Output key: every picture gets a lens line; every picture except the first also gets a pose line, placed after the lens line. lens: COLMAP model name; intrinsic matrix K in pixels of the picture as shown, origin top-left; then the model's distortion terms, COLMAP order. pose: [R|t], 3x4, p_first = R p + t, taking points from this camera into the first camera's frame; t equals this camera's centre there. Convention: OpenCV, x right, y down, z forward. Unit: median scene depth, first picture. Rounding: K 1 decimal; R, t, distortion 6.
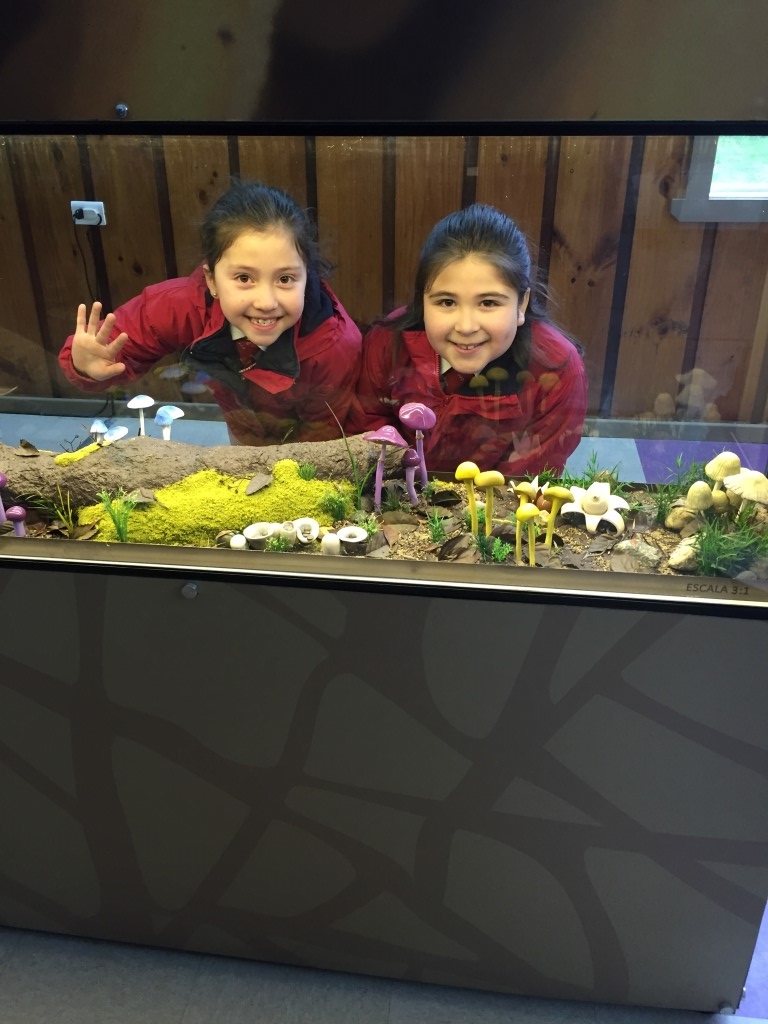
lens RADIAL K [[841.7, 0, 384.0], [0, 841.7, 512.0], [0, 0, 1]] dist [0.073361, -0.095291]
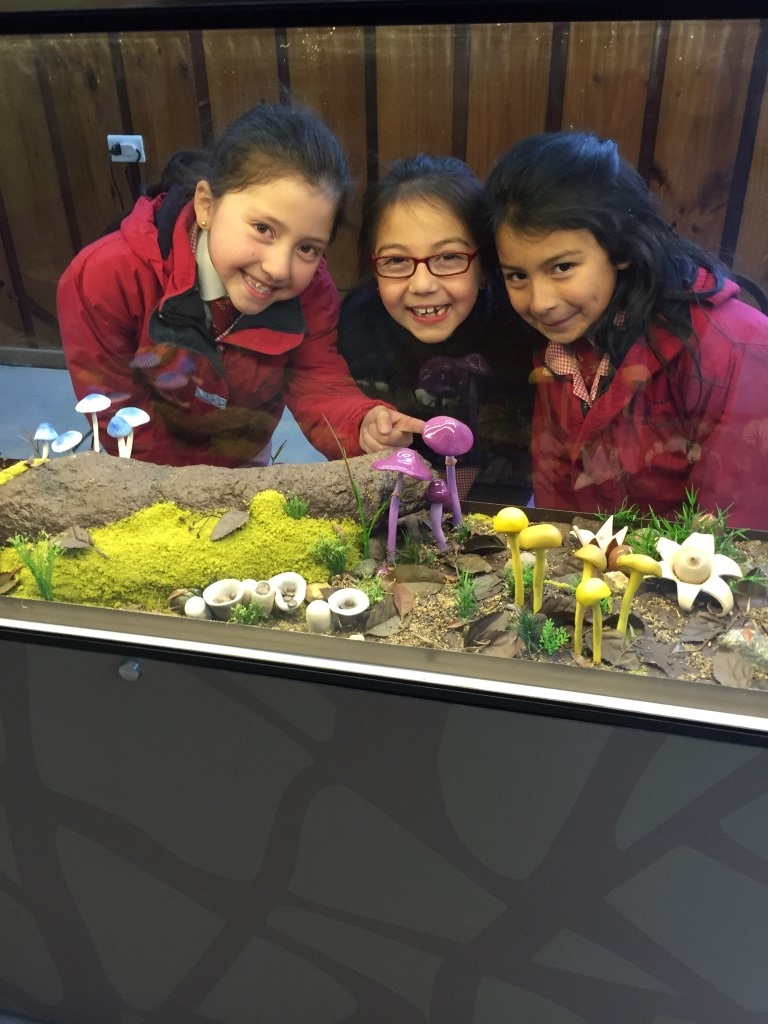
lens RADIAL K [[841.7, 0, 384.0], [0, 841.7, 512.0], [0, 0, 1]] dist [0.073361, -0.095291]
pose [[0.995254, 0.032790, -0.091623, 0.055684], [-0.026337, 0.997145, 0.070767, -0.100812], [0.093681, -0.068018, 0.993276, 0.270307]]
